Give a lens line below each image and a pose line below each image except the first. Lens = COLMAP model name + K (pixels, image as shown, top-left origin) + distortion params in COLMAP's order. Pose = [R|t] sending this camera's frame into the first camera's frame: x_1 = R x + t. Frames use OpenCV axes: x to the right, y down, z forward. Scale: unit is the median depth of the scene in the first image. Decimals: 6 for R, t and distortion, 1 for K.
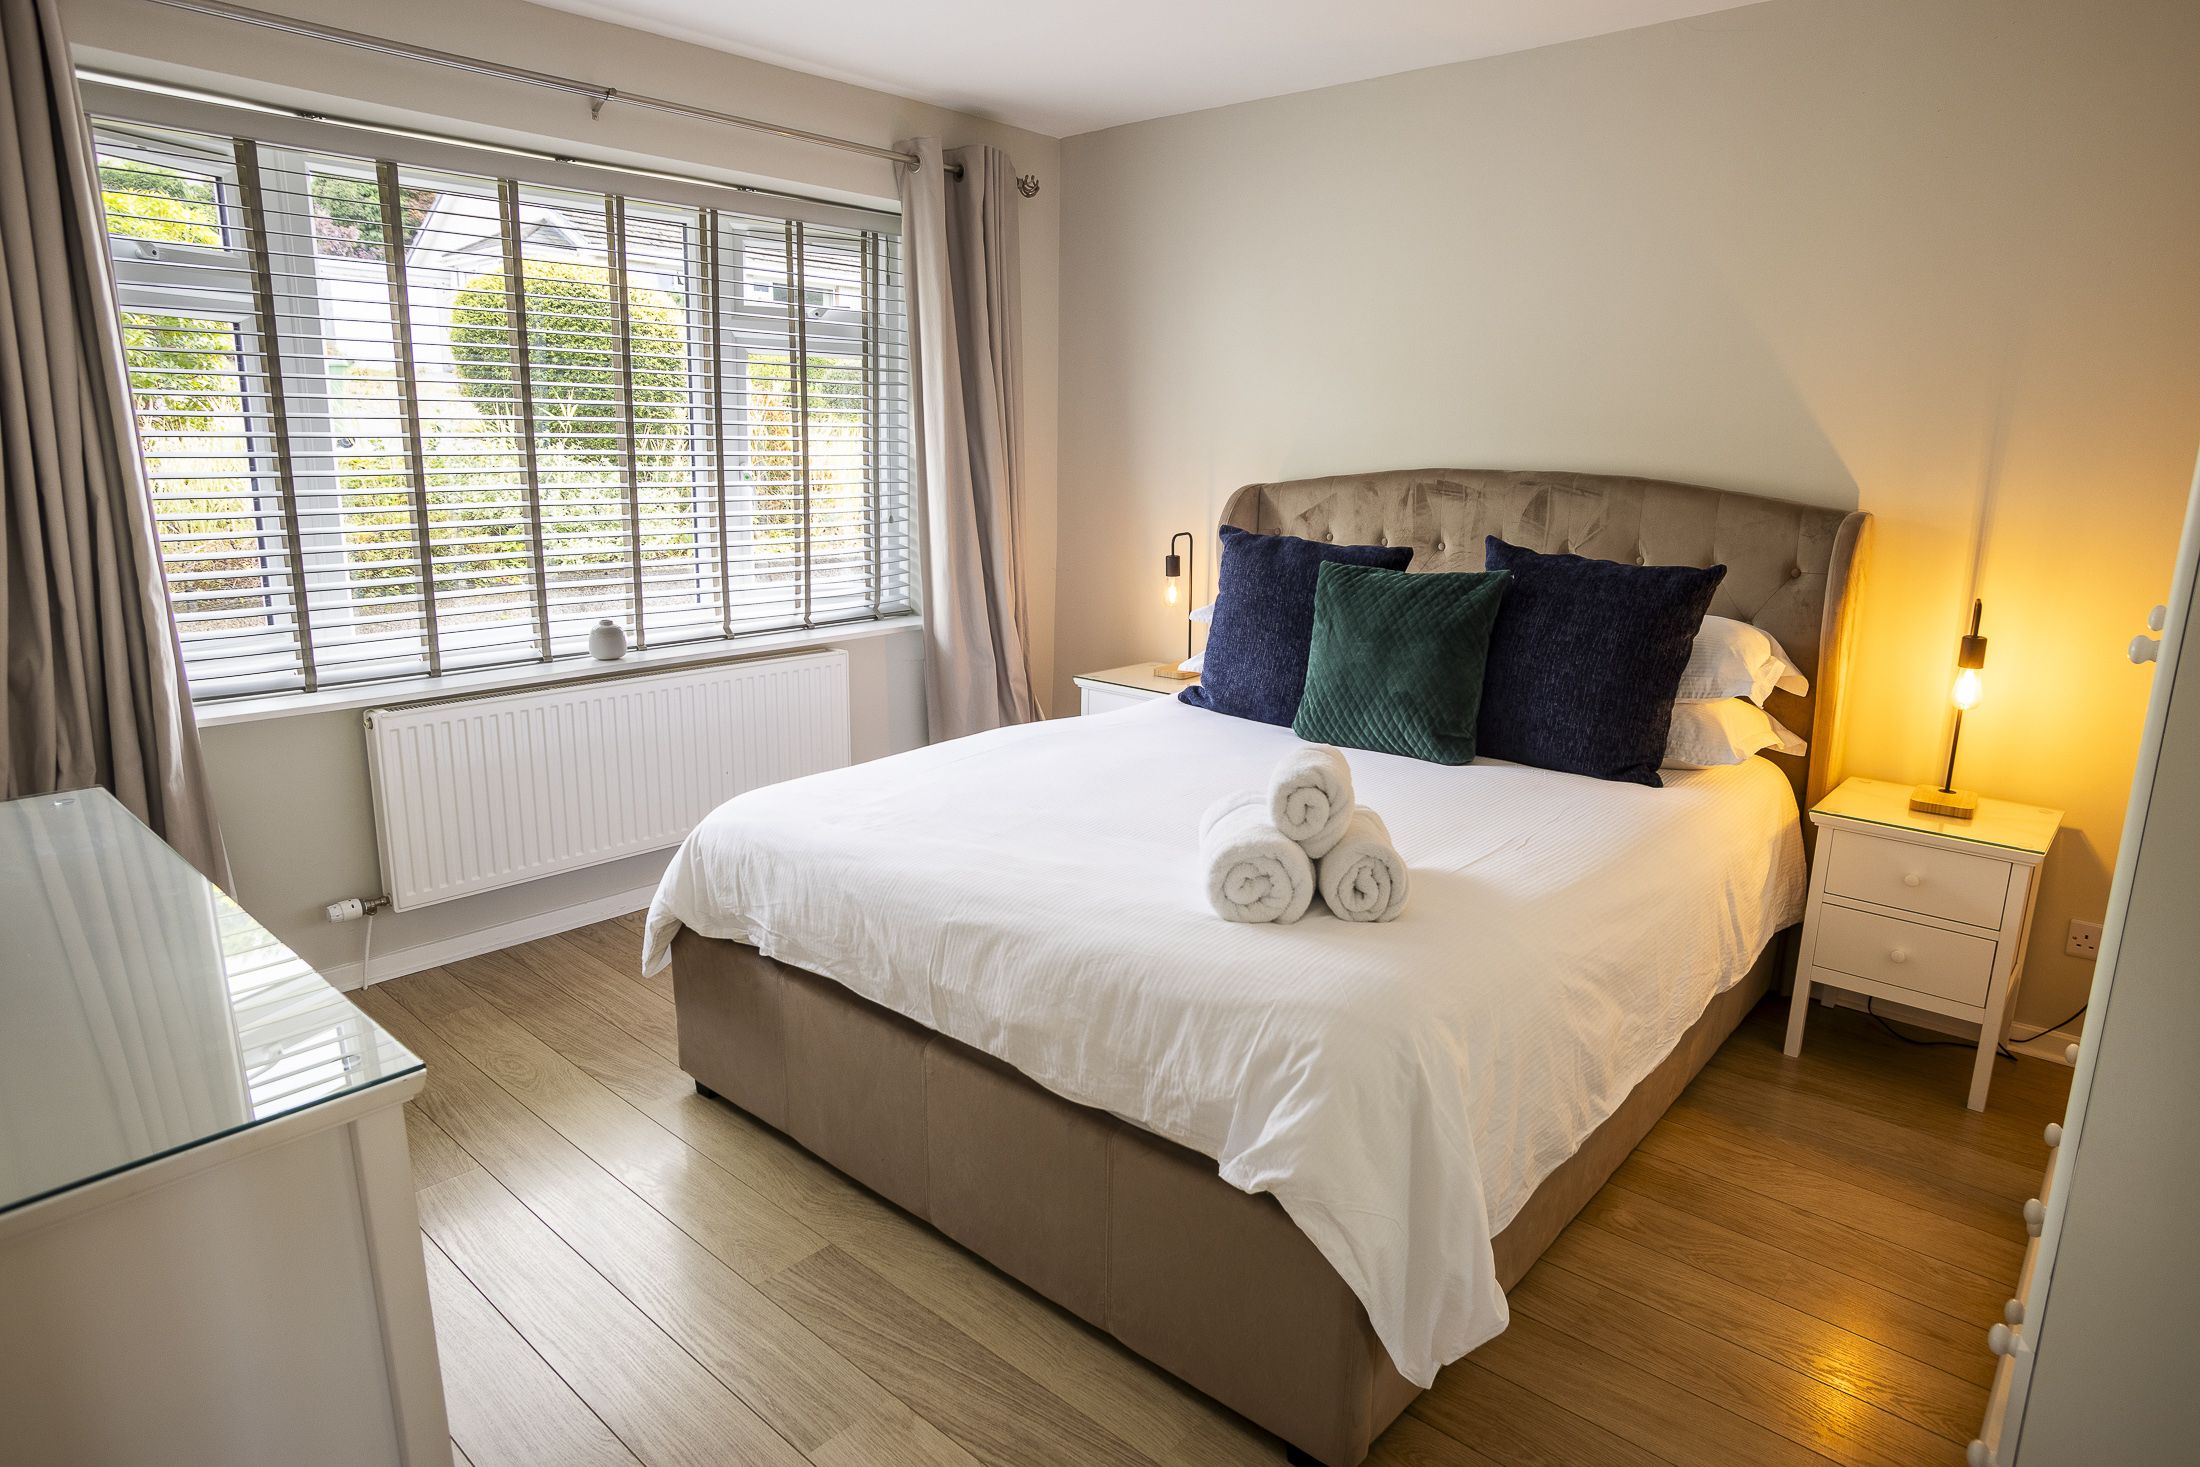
lens RADIAL K [[1266.0, 0, 1094.9], [0, 1266.0, 725.3], [0, 0, 1]] dist [-0.004647, -0.000463]
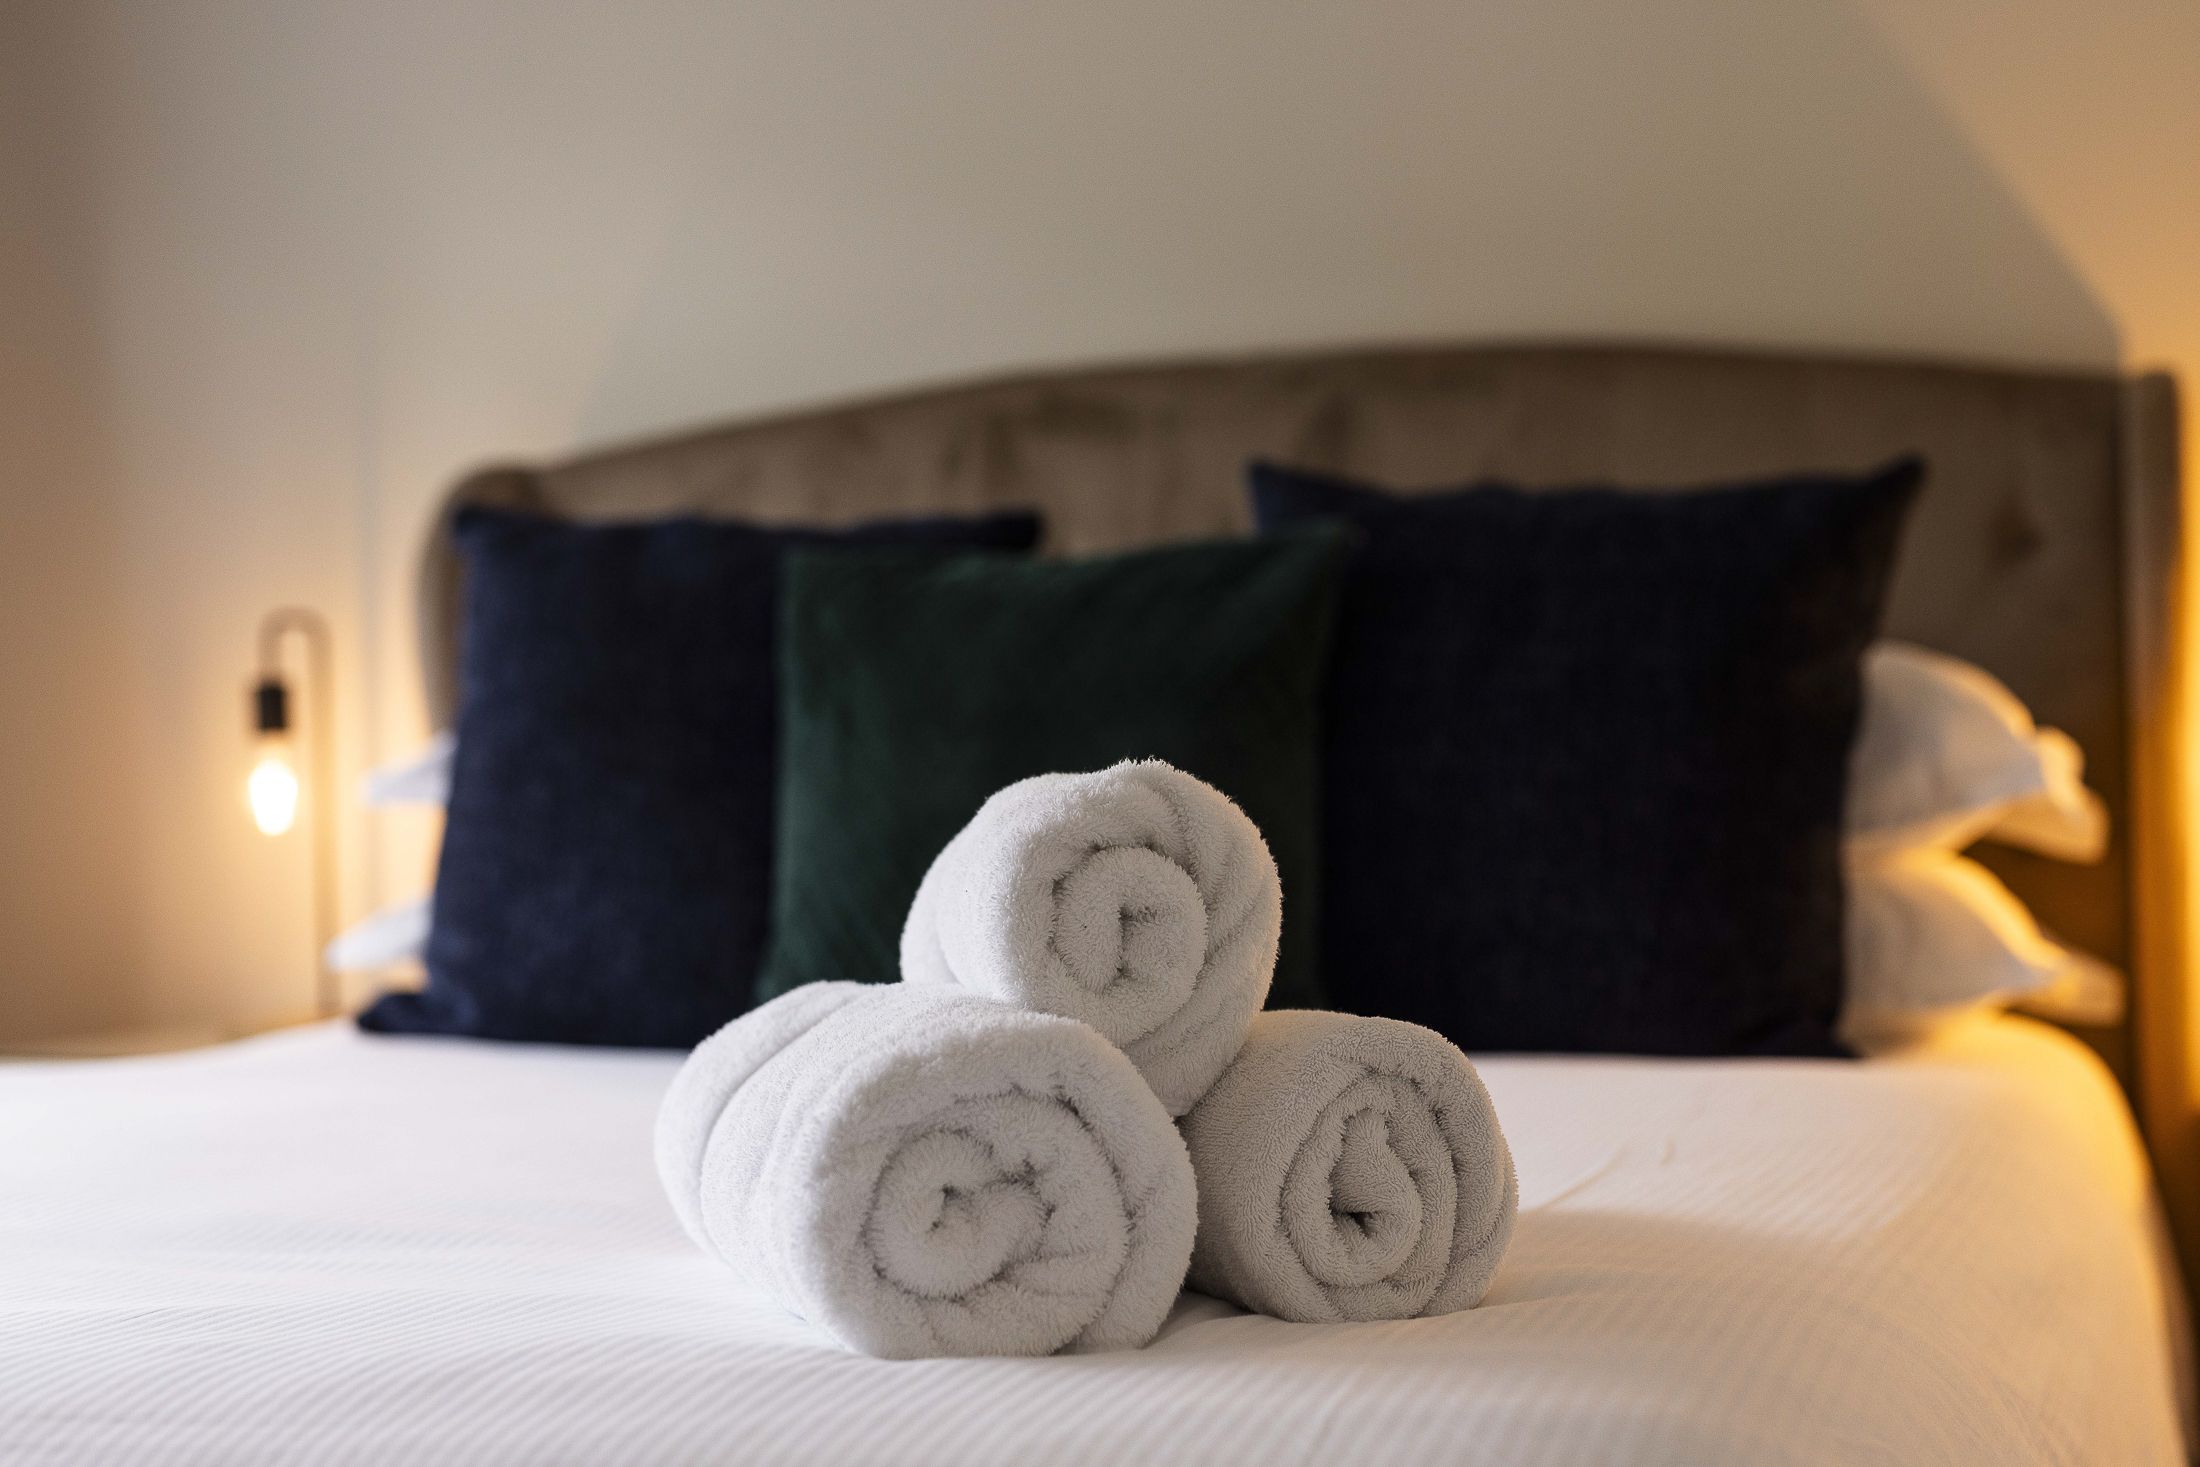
lens RADIAL K [[3168.8, 0, 1101.5], [0, 3168.8, 734.7], [0, 0, 1]] dist [0.089147, 0.000000]
pose [[0.935011, -0.025993, 0.353664, -0.074214], [0.099784, 0.976299, -0.192053, 0.154396], [-0.340290, 0.214861, 0.915444, 0.377070]]
